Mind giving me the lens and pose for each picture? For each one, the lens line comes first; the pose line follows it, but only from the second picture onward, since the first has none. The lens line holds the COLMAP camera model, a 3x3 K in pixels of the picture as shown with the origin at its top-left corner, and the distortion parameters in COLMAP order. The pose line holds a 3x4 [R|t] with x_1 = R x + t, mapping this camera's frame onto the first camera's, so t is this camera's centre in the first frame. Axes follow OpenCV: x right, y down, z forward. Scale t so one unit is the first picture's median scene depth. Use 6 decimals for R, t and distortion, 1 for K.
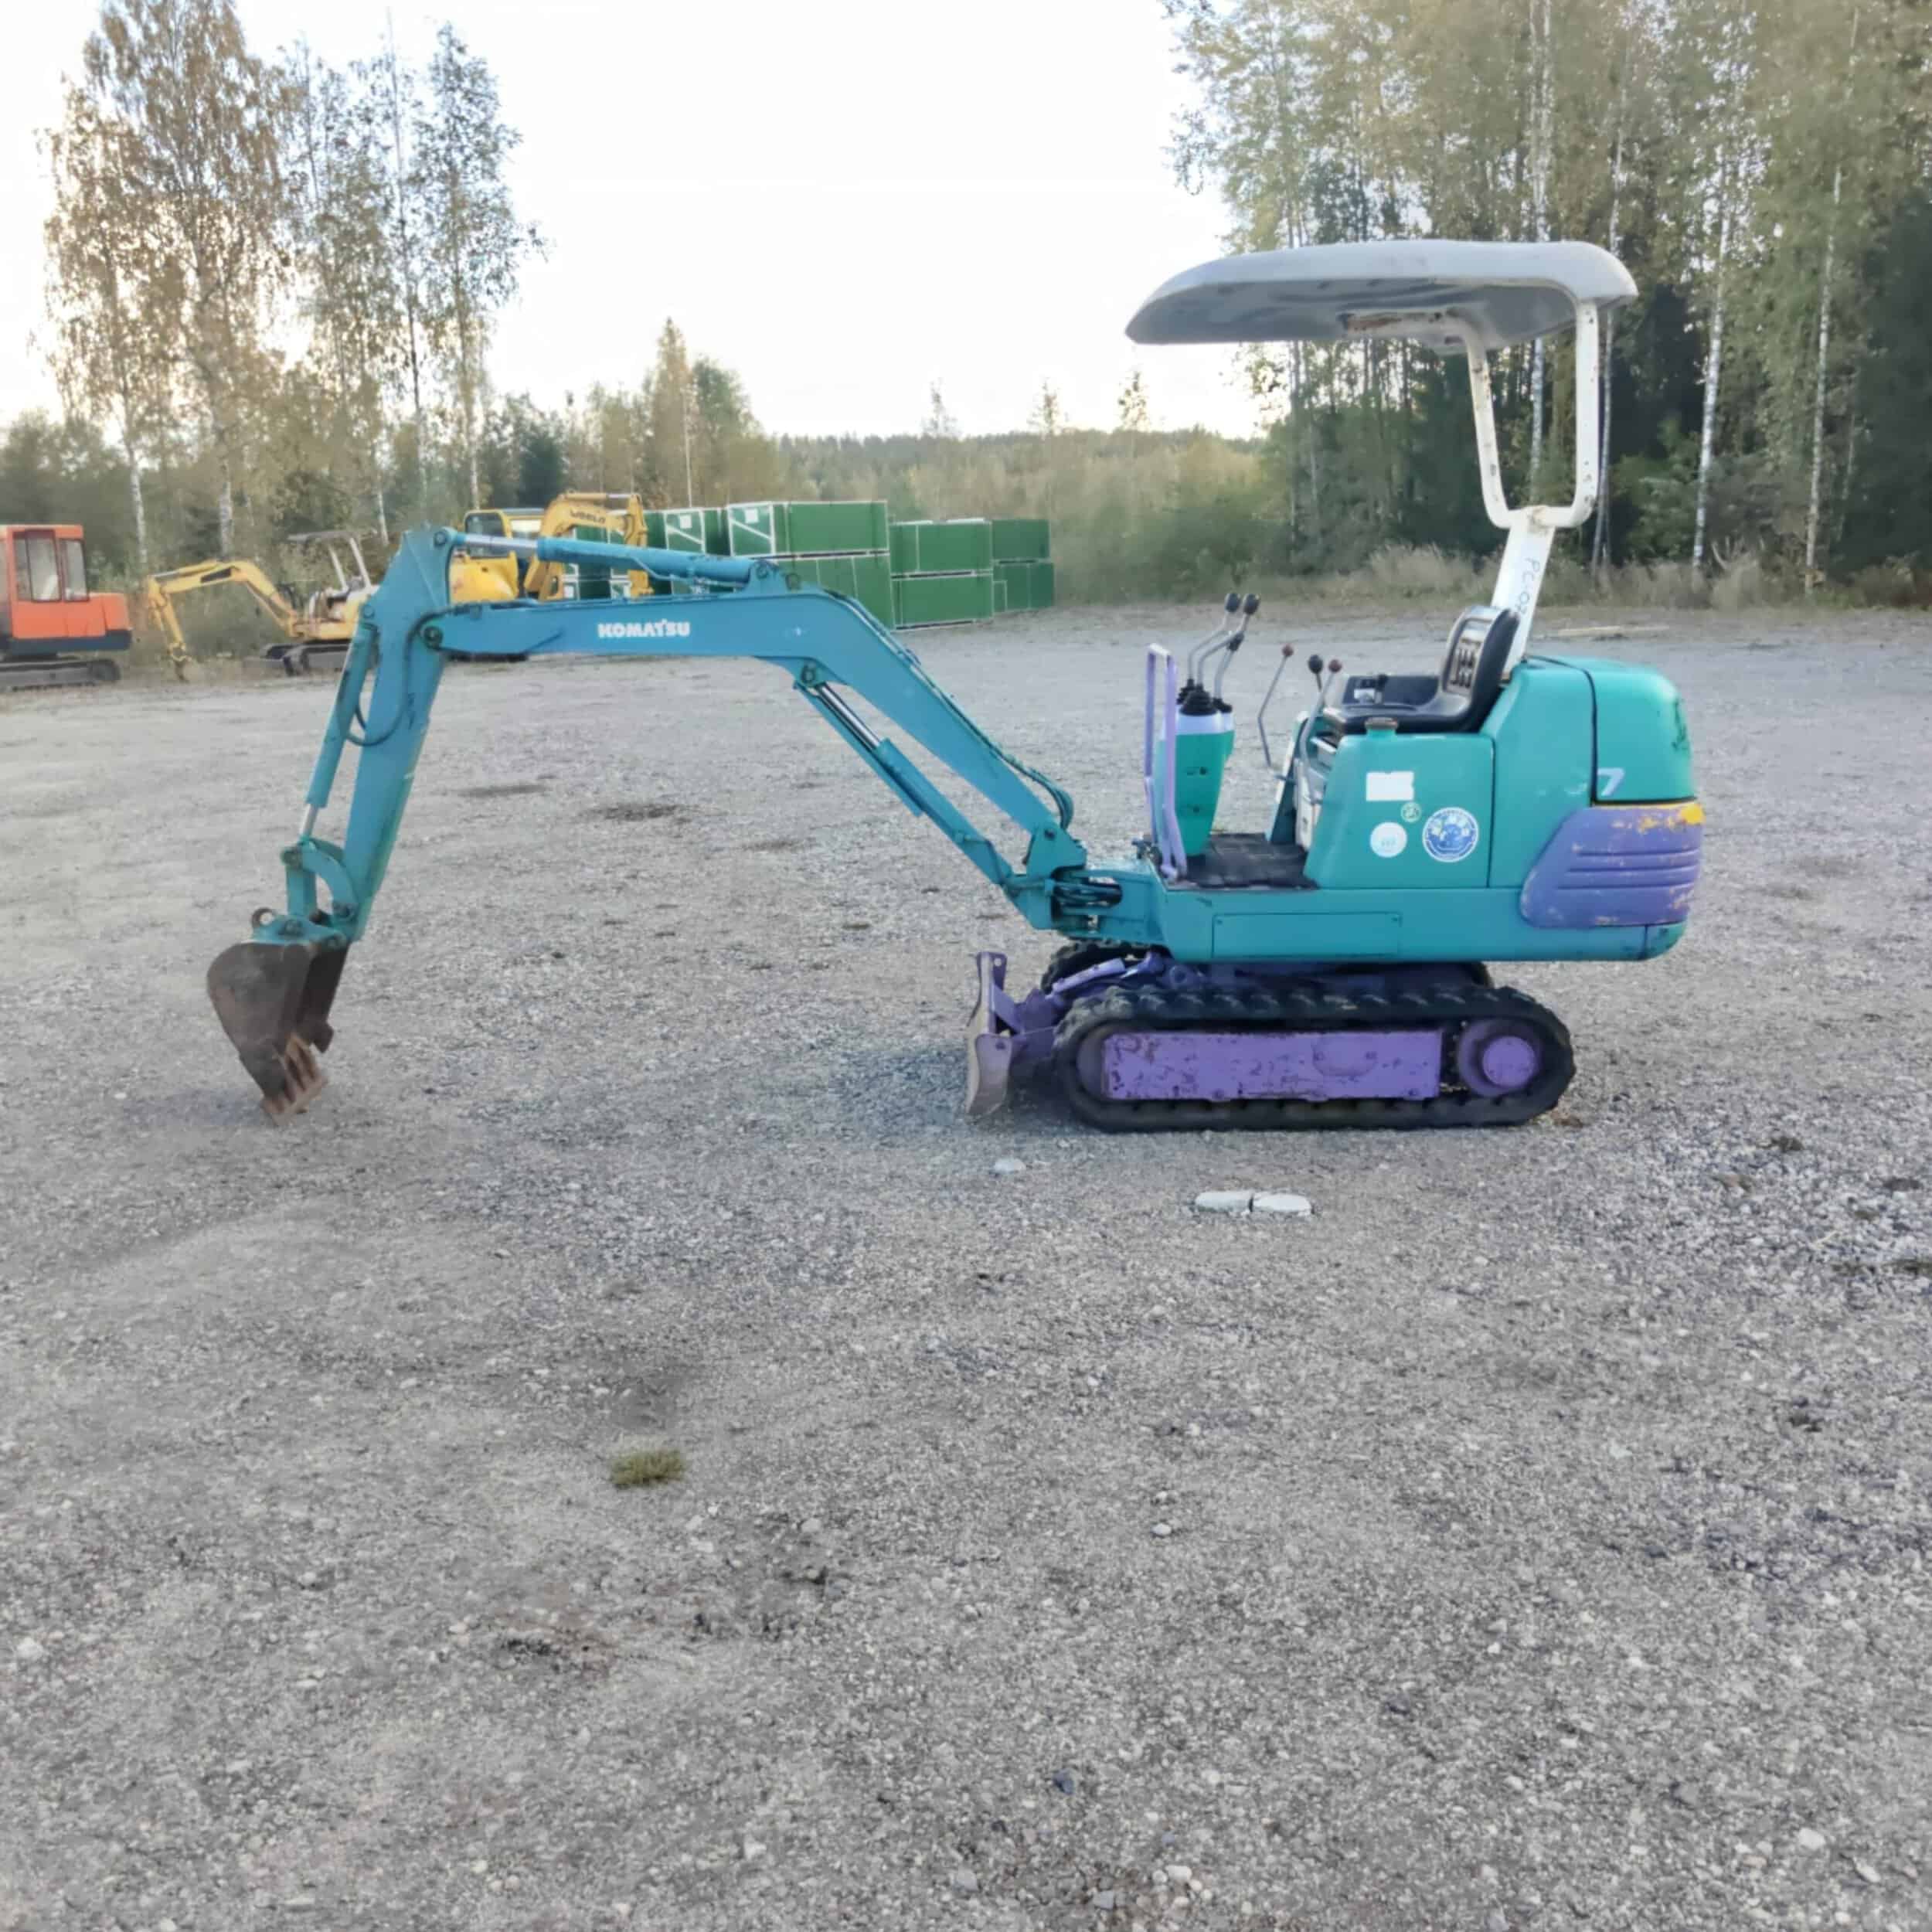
lens RADIAL K [[1785.8, 0, 969.8], [0, 1785.8, 955.2], [0, 0, 1]] dist [0.010266, -0.020529]
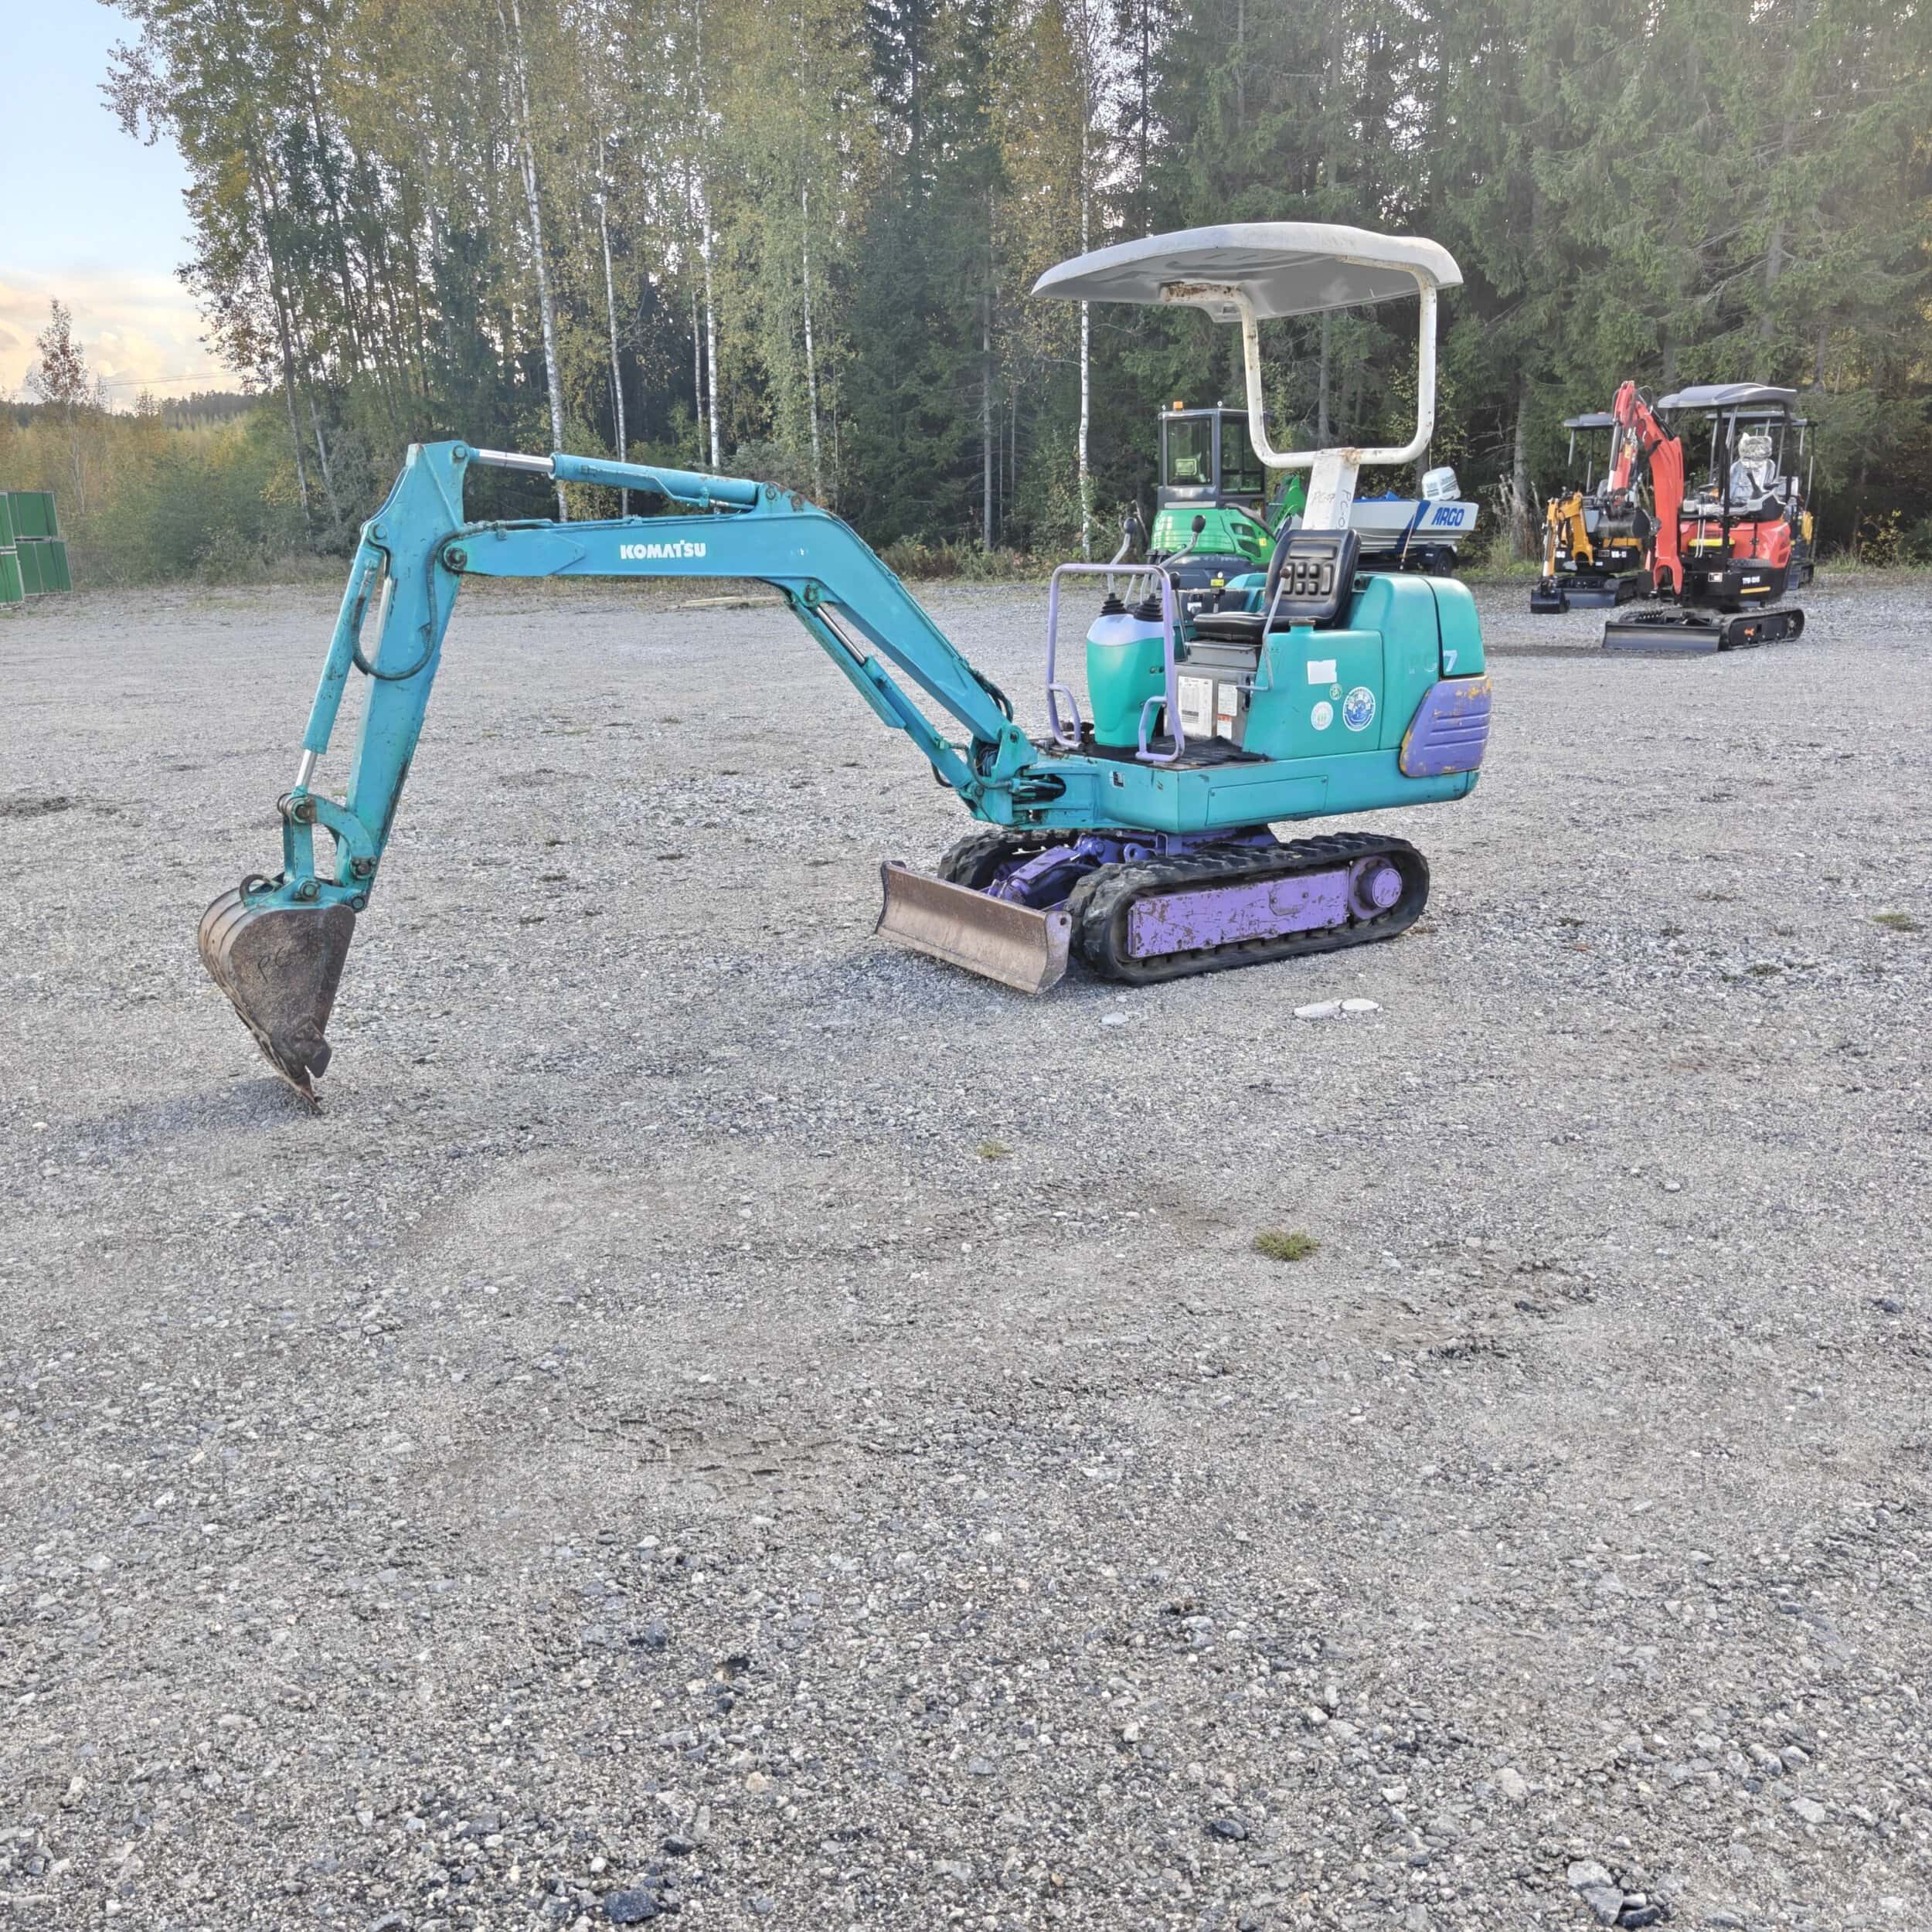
lens RADIAL K [[1776.5, 0, 966.0], [0, 1776.5, 966.0], [0, 0, 1]] dist [0.019949, -0.029898]
pose [[0.845159, -0.123964, 0.519941, -0.630393], [0.116665, 0.992064, 0.046890, 0.020703], [-0.521627, 0.021029, 0.852914, 0.084837]]
